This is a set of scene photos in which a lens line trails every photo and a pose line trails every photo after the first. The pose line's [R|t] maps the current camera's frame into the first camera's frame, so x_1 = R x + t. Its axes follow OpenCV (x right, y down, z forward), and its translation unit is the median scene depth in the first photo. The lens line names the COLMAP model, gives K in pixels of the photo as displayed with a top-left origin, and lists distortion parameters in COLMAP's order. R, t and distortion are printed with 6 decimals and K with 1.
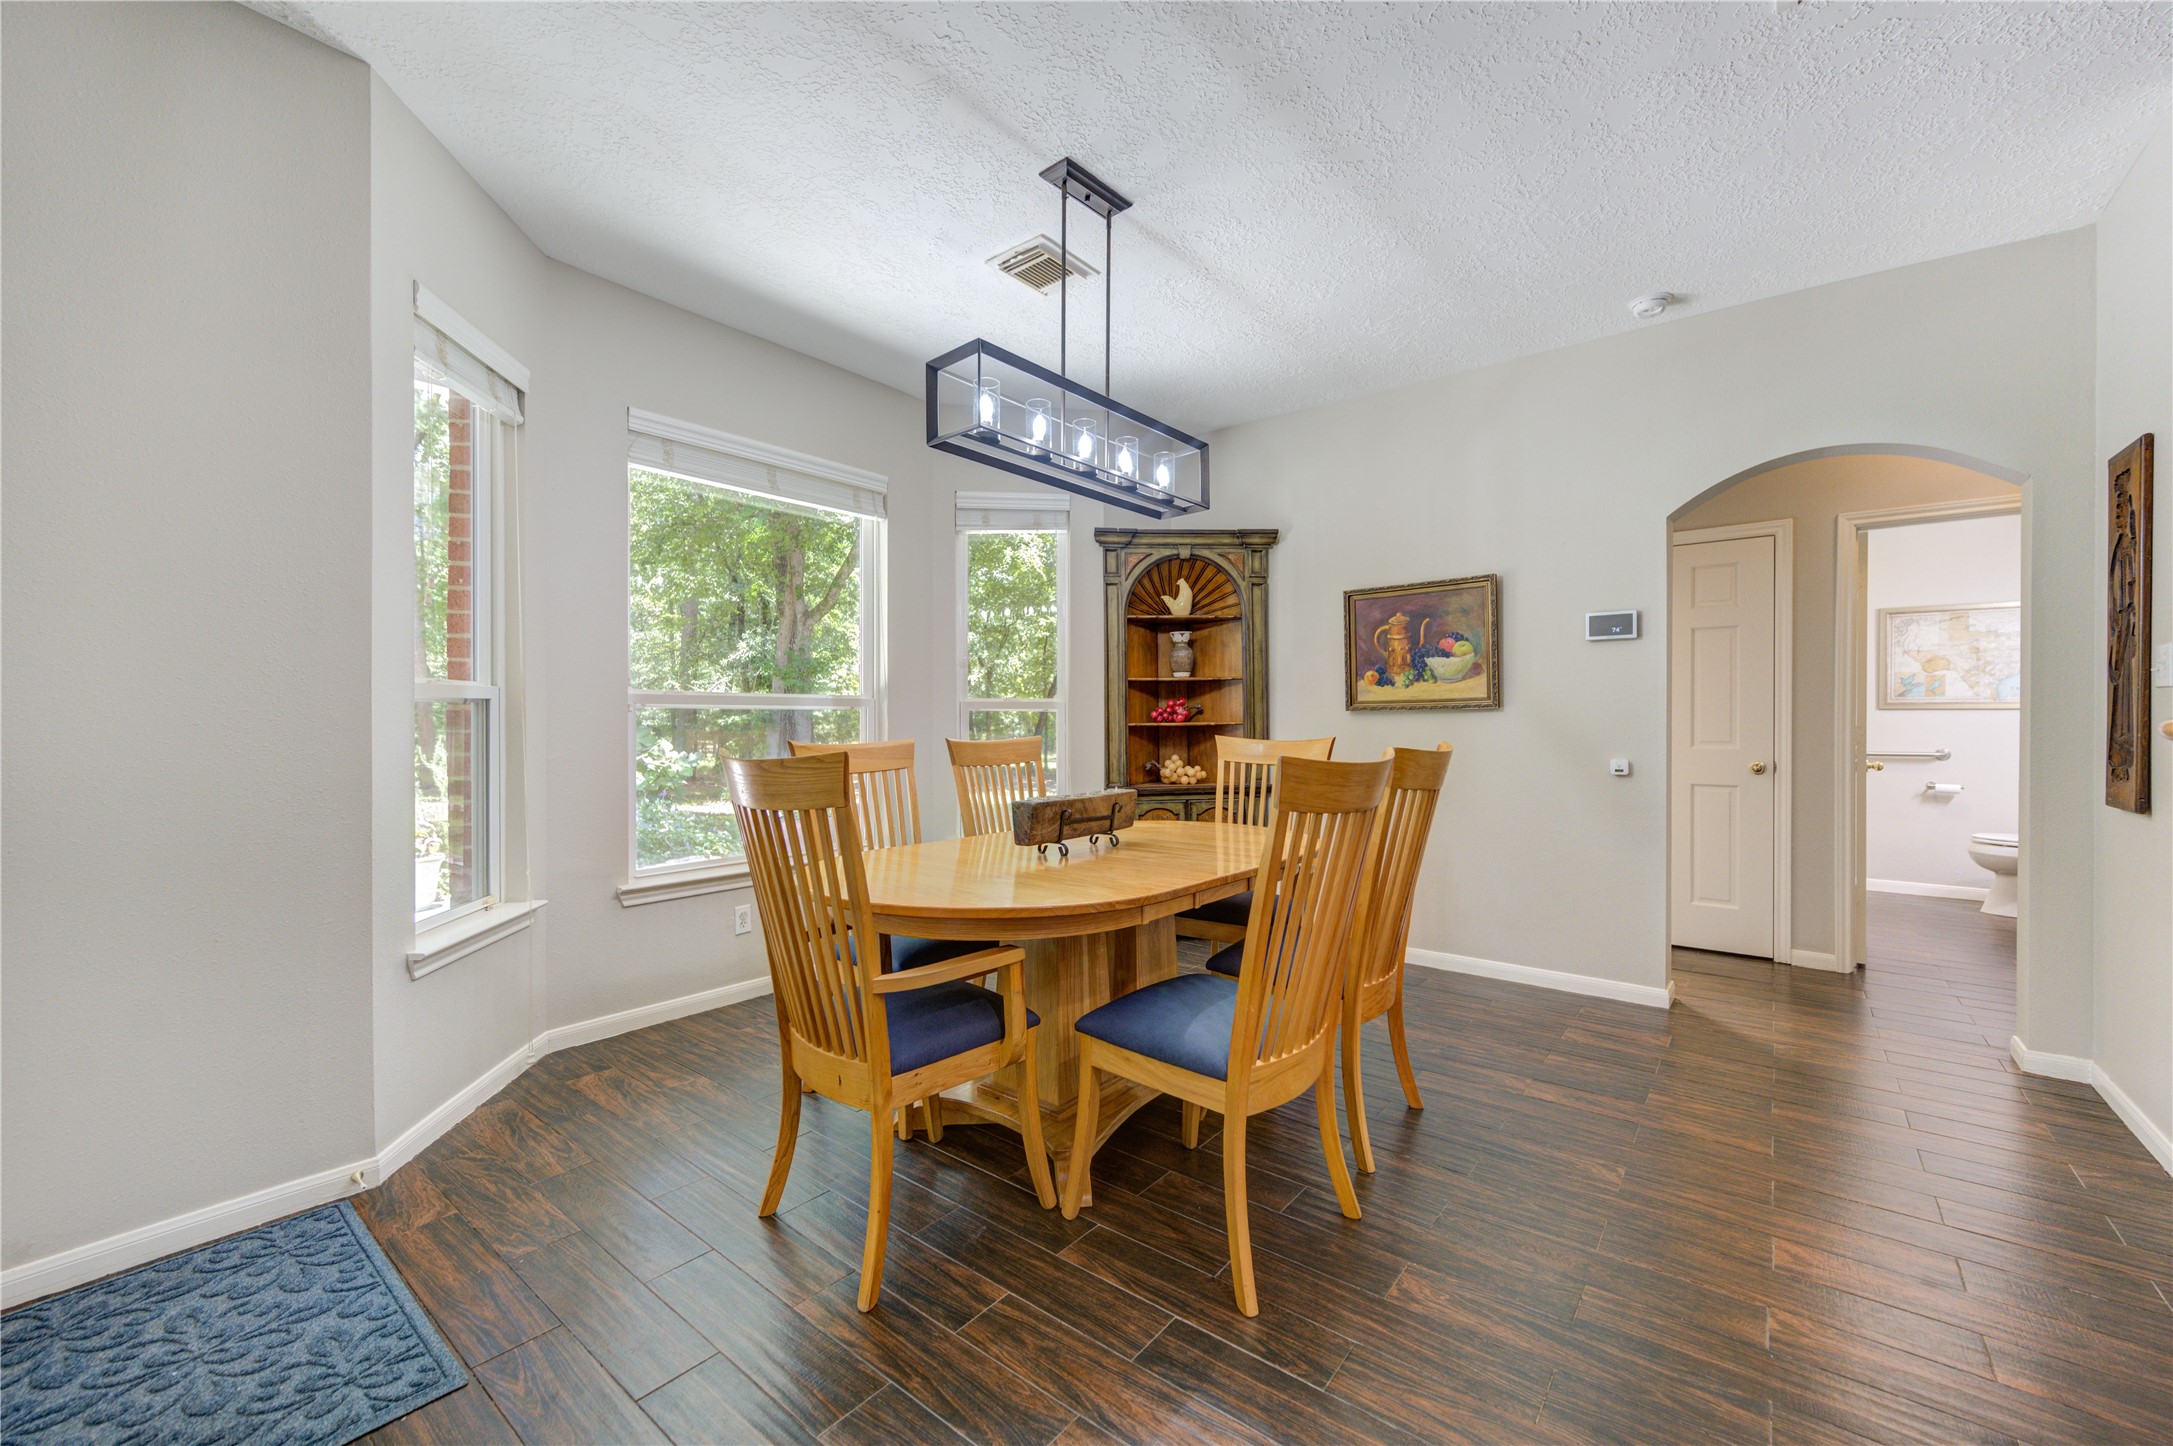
lens RADIAL K [[863.4, 0, 1085.5], [0, 863.4, 732.7], [0, 0, 1]] dist [0.001471, -0.000647]
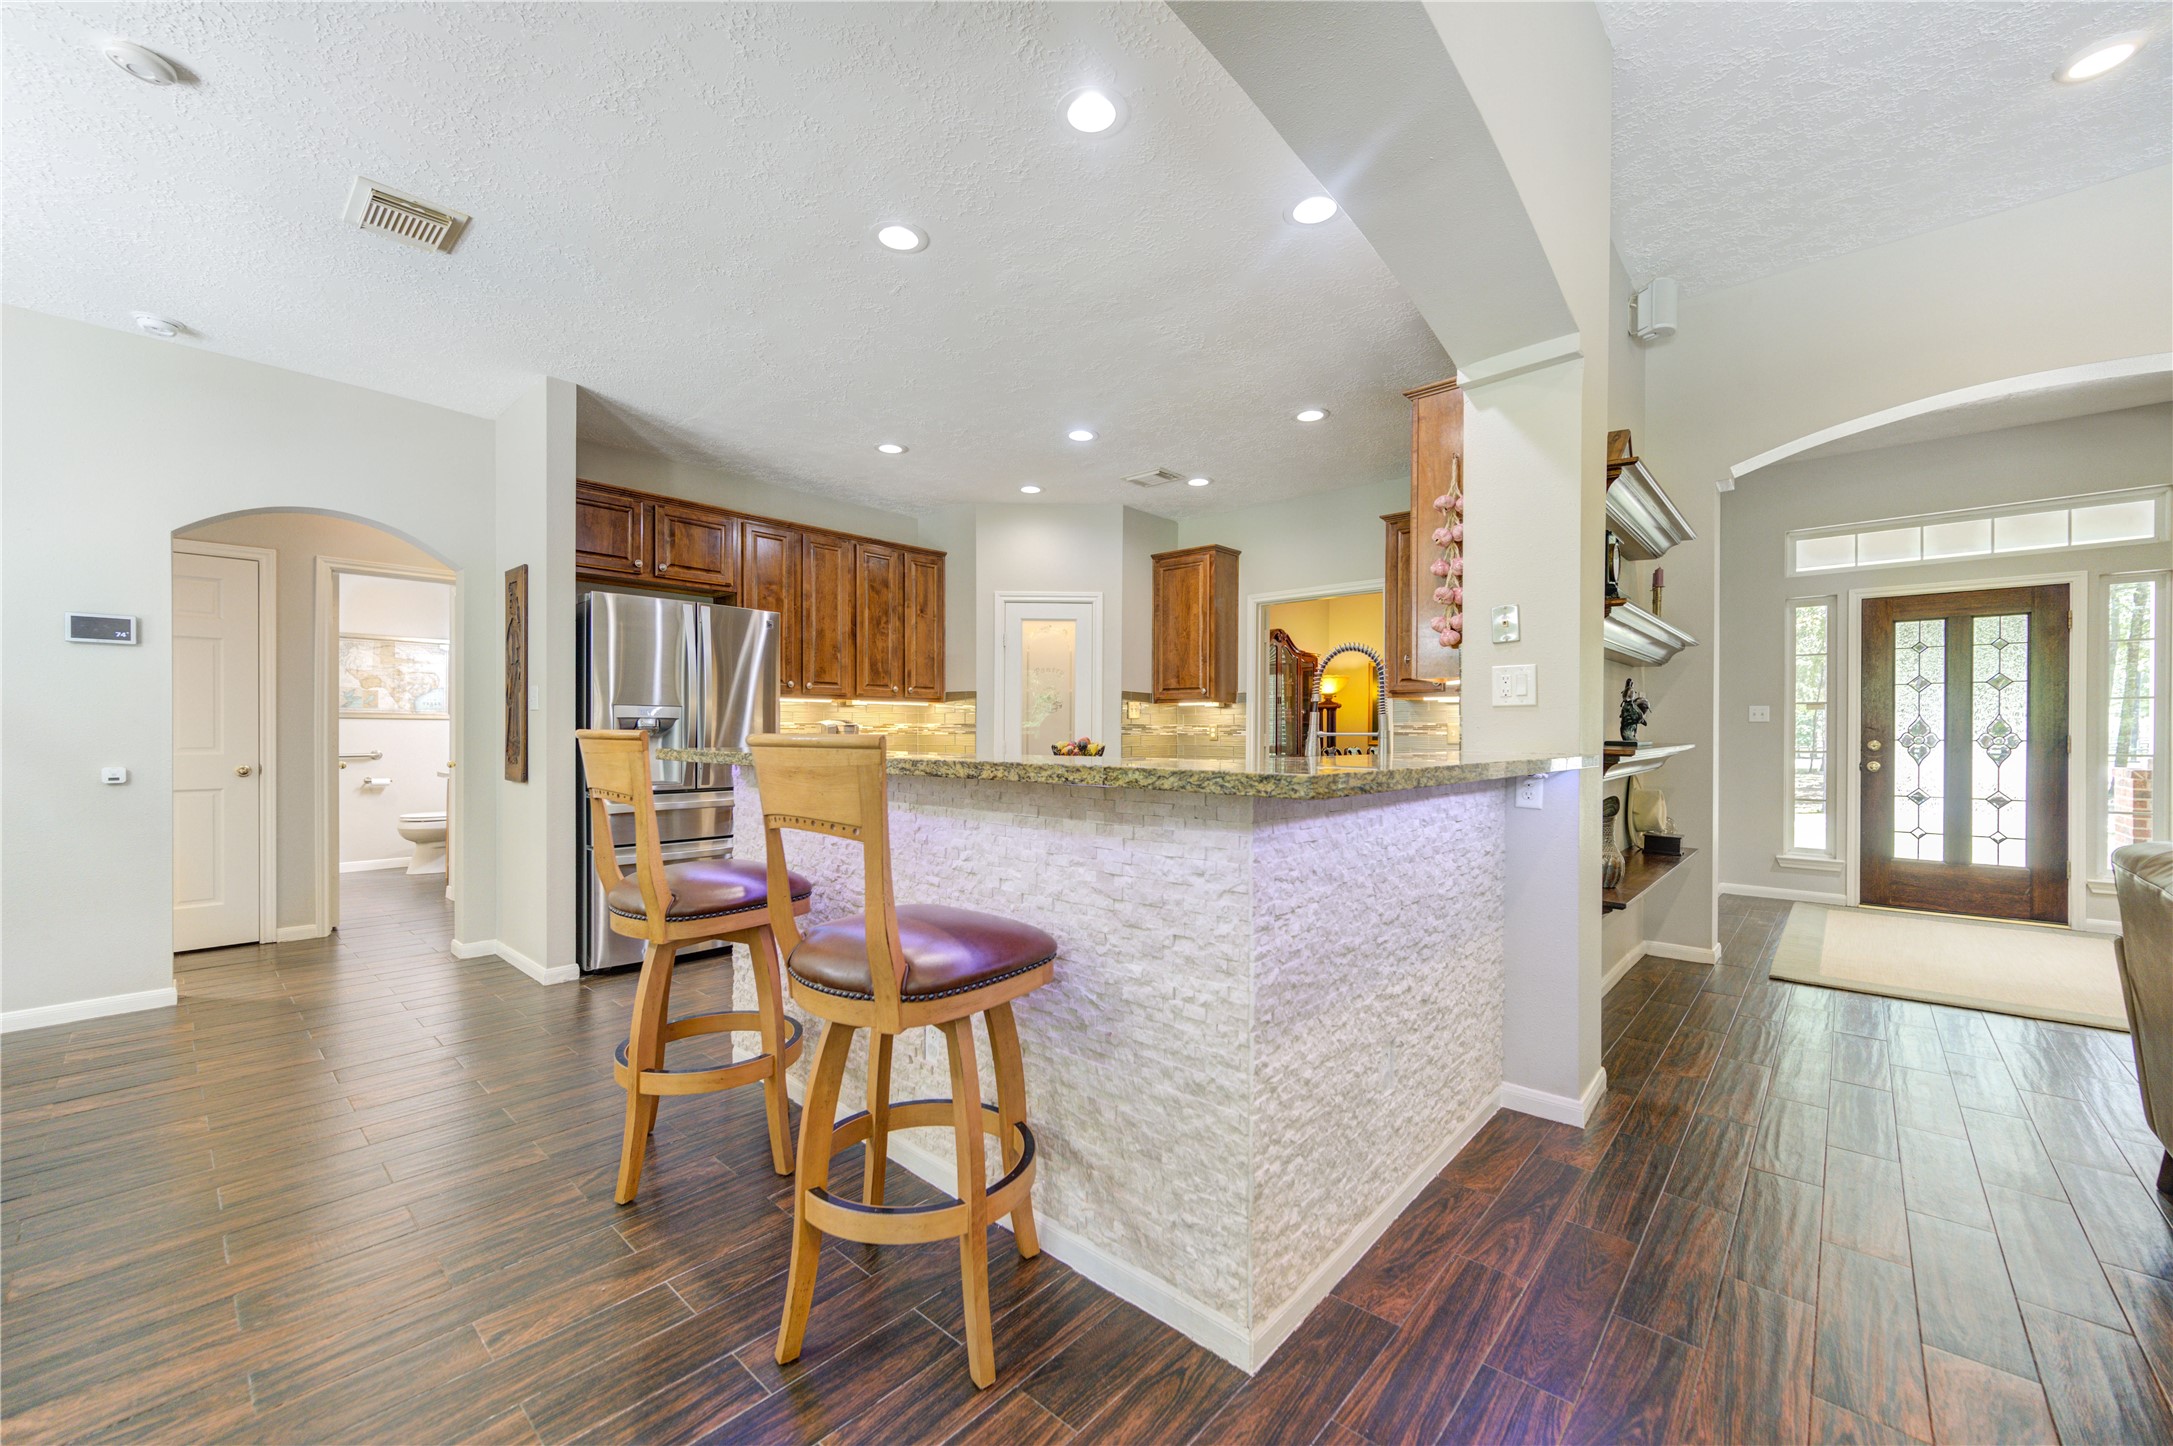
lens RADIAL K [[836.6, 0, 1085.0], [0, 836.6, 717.9], [0, 0, 1]] dist [0.001034, 0.000106]
pose [[0.056281, 0.014375, 0.998311, -0.223969], [0.009835, 0.999840, -0.014952, -0.000098], [-0.998367, 0.010660, 0.056131, -0.125072]]
